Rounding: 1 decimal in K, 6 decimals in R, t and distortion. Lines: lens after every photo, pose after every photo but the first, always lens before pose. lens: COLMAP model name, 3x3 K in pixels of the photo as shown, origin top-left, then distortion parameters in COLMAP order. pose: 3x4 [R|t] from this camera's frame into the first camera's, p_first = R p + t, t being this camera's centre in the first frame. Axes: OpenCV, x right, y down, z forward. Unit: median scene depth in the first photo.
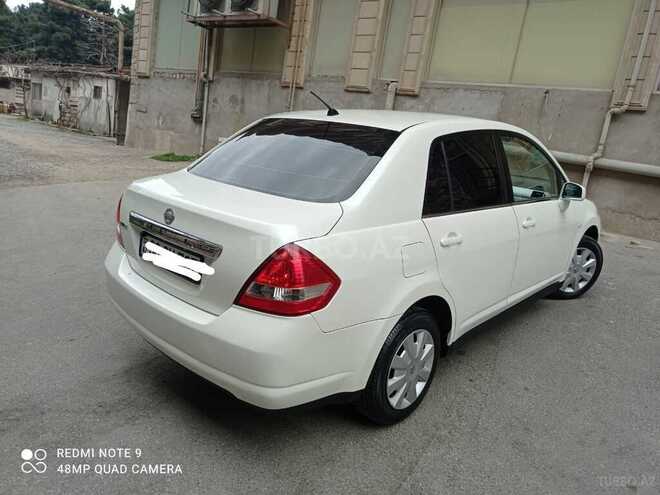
lens RADIAL K [[494.0, 0, 325.6], [0, 494.0, 248.6], [0, 0, 1]] dist [0.020135, -0.007428]
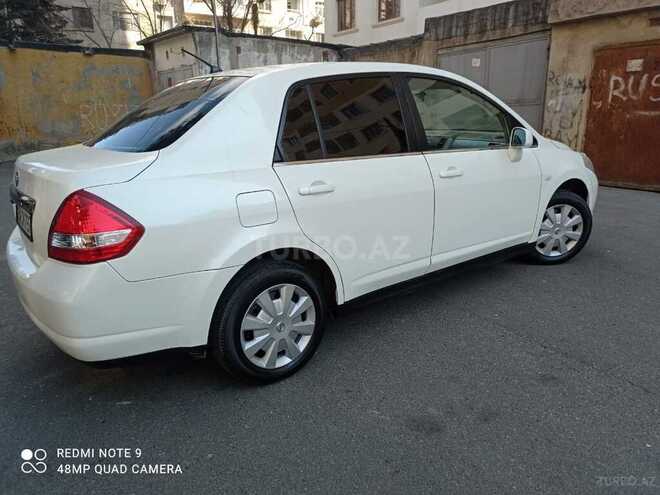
lens RADIAL K [[493.3, 0, 332.4], [0, 493.3, 249.4], [0, 0, 1]] dist [0.012345, 0.004950]
pose [[0.983503, -0.046138, -0.174911, 0.460801], [0.047289, 0.998878, 0.002421, 0.100215], [0.174603, -0.010652, 0.984581, 0.093660]]
